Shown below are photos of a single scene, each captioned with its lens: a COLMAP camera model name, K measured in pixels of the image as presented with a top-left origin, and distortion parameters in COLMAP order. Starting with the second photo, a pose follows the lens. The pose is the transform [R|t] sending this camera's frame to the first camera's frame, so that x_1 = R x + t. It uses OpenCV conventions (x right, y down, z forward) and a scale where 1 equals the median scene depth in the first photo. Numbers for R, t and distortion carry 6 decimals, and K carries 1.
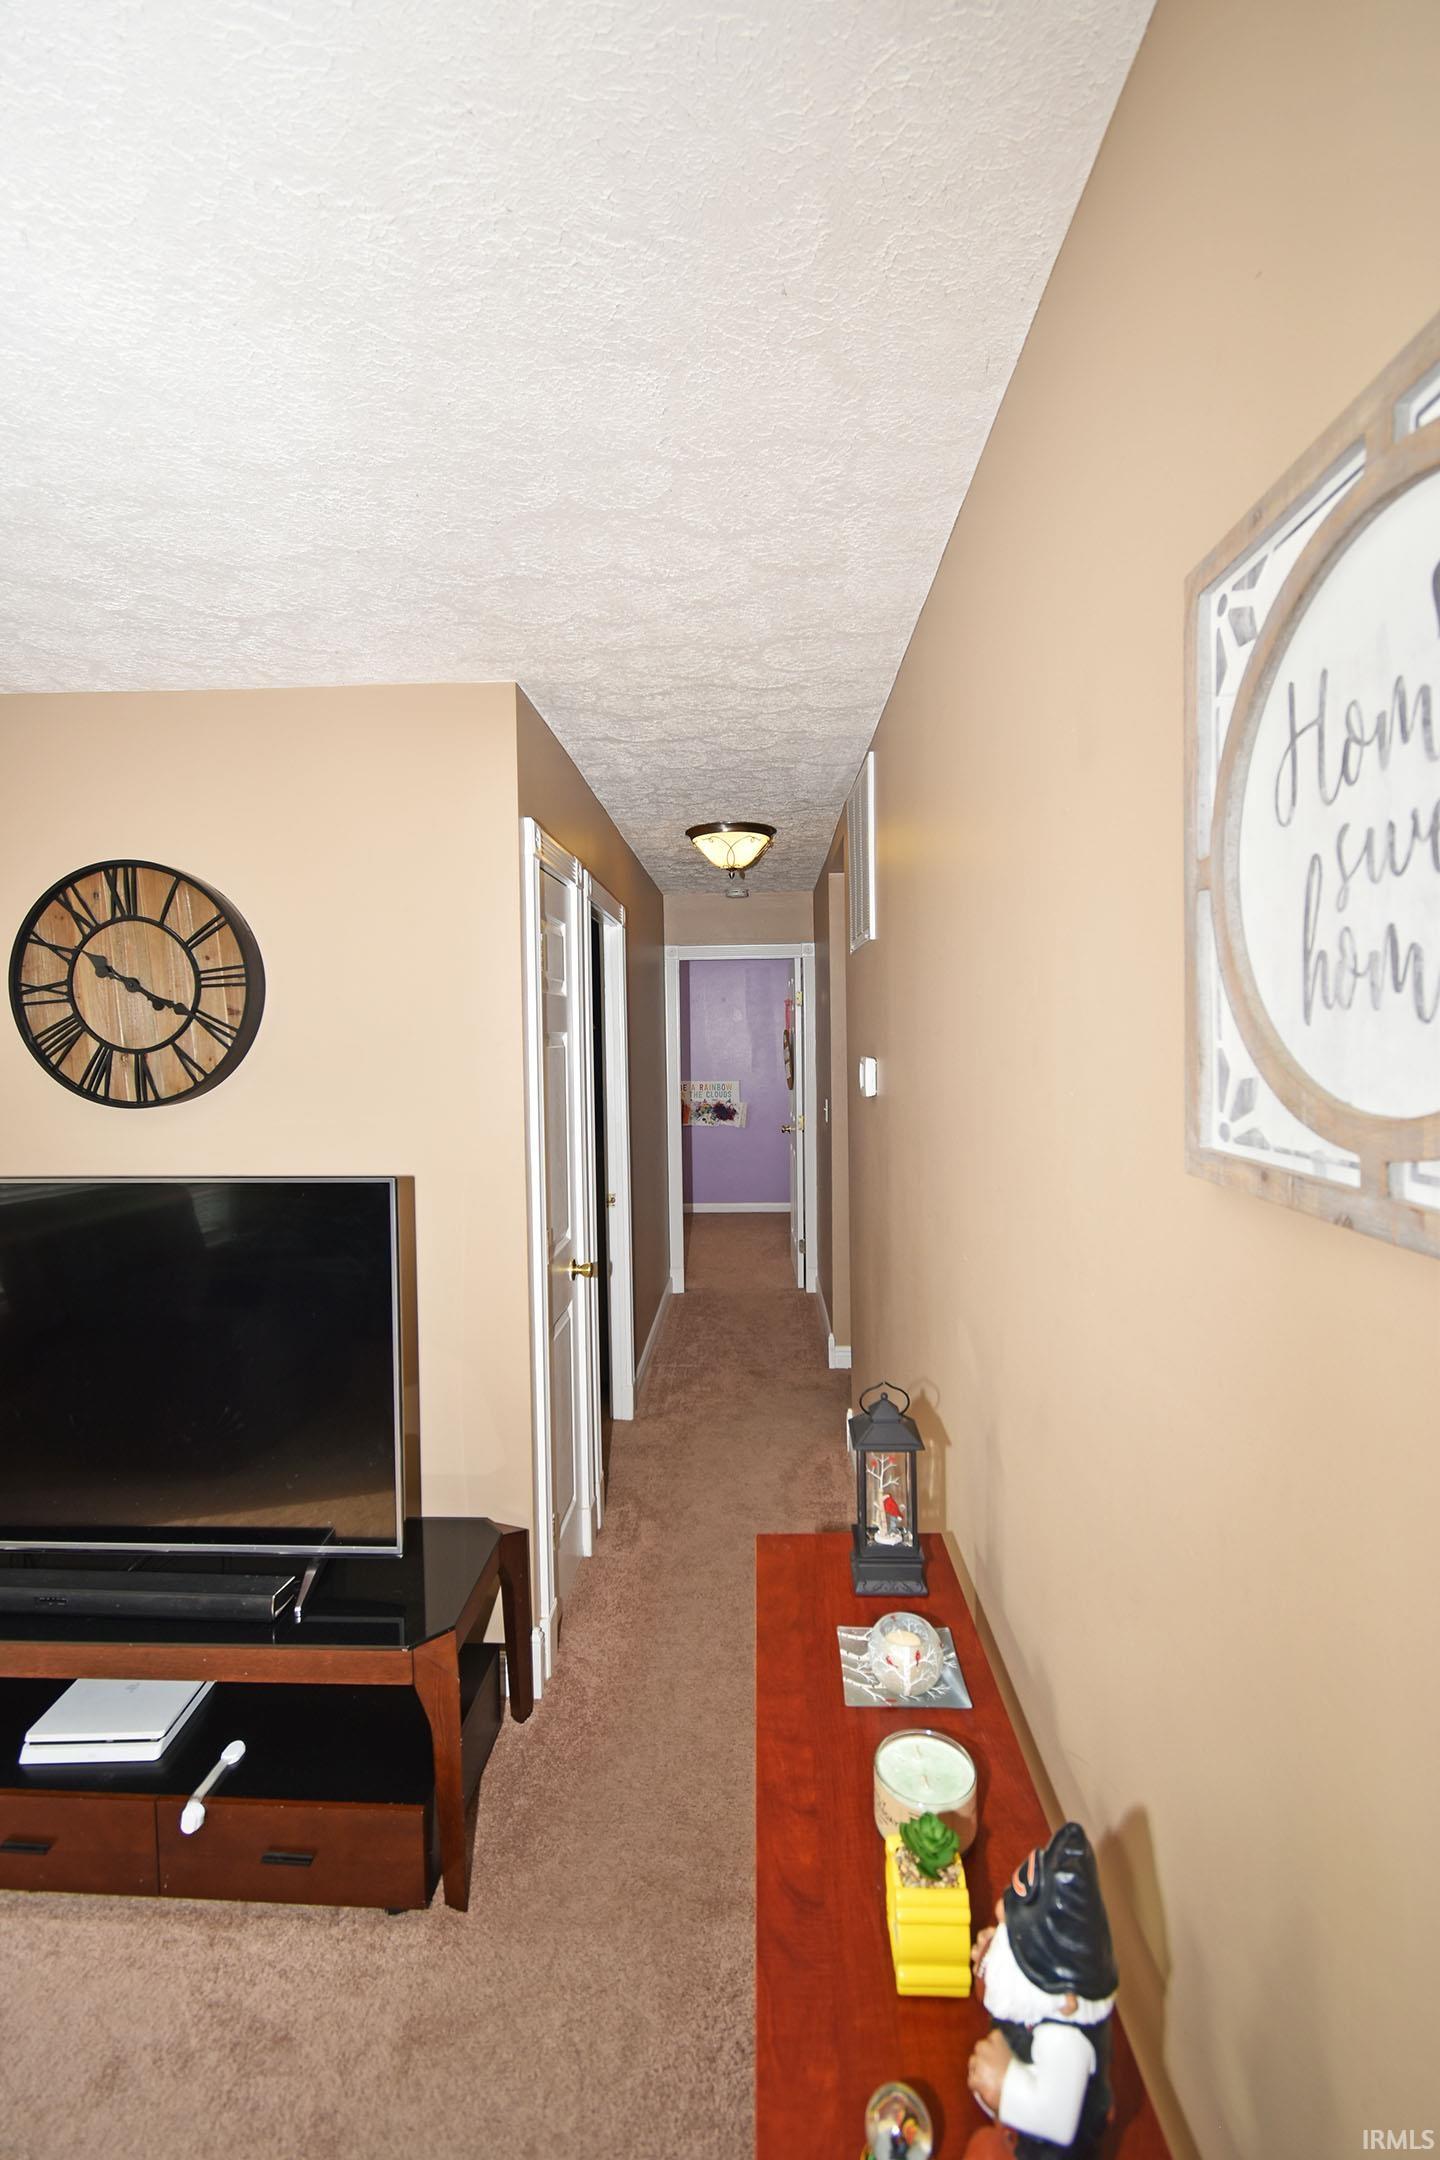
lens RADIAL K [[957.5, 0, 713.1], [0, 957.5, 1067.3], [0, 0, 1]] dist [0.003627, 0.000139]
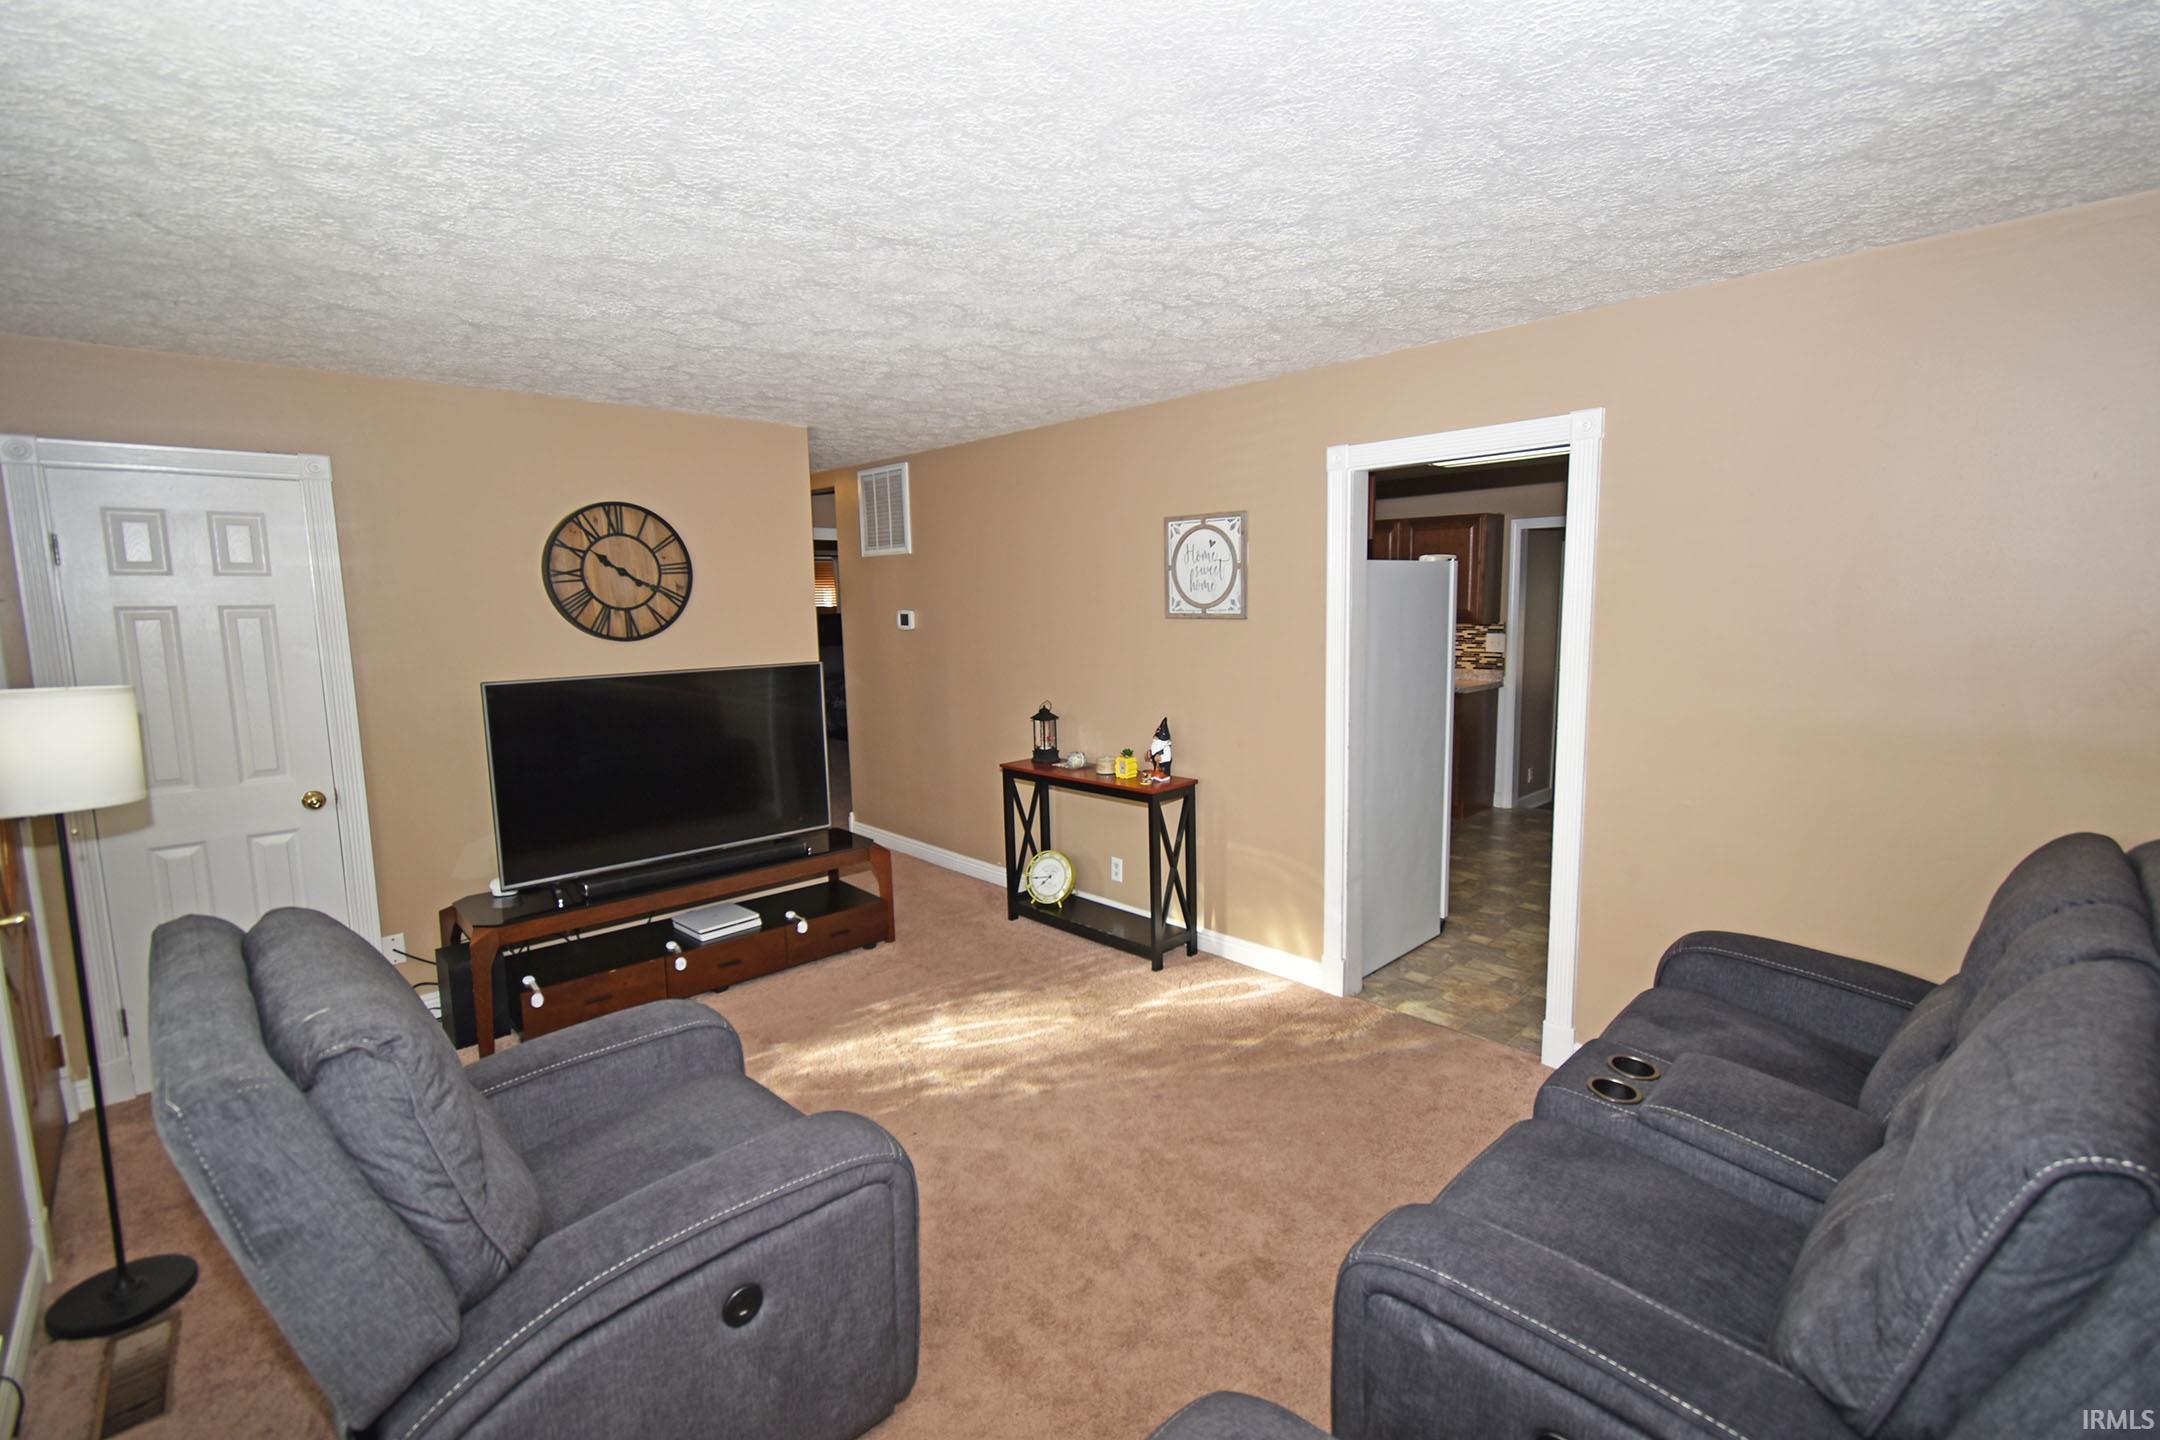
lens RADIAL K [[957.5, 0, 1084.1], [0, 957.5, 713.0], [0, 0, 1]] dist [0.003627, 0.000139]
pose [[0.696905, -0.087972, 0.711748, -1.304705], [0.035063, 0.995441, 0.088705, 0.048698], [-0.716306, -0.036863, 0.696812, -0.881783]]
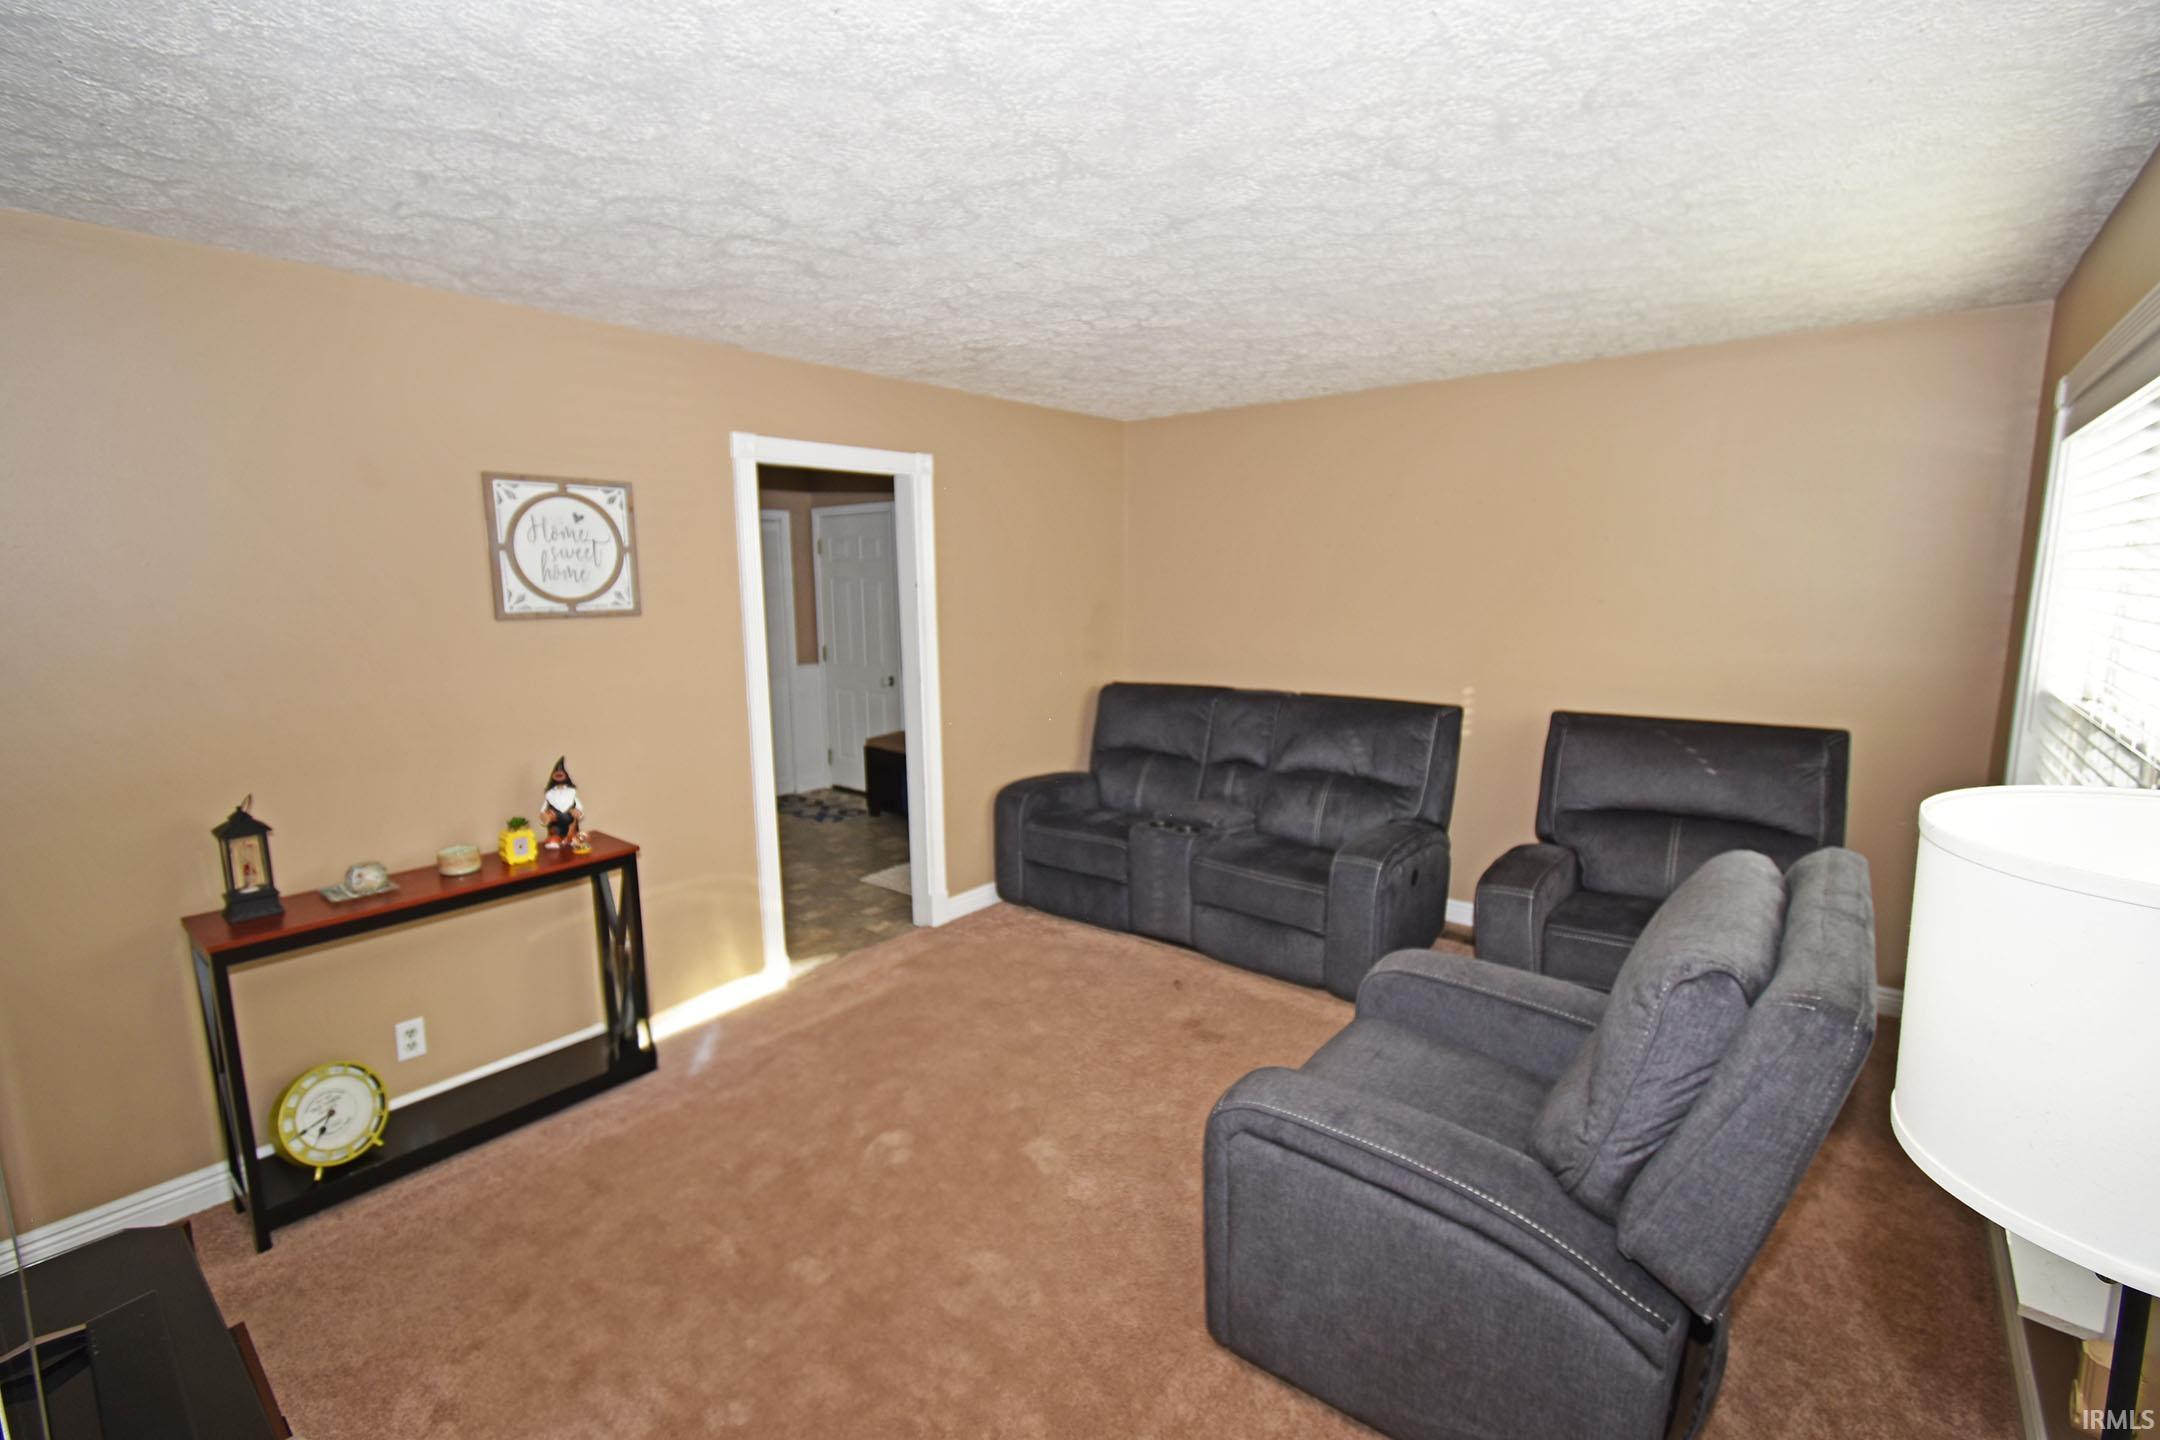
lens RADIAL K [[957.5, 0, 1084.1], [0, 957.5, 713.0], [0, 0, 1]] dist [0.003627, 0.000139]
pose [[-0.801371, -0.068120, 0.594276, -1.243193], [0.040479, 0.985041, 0.167498, -0.025497], [-0.596796, 0.158284, -0.786626, 0.879477]]
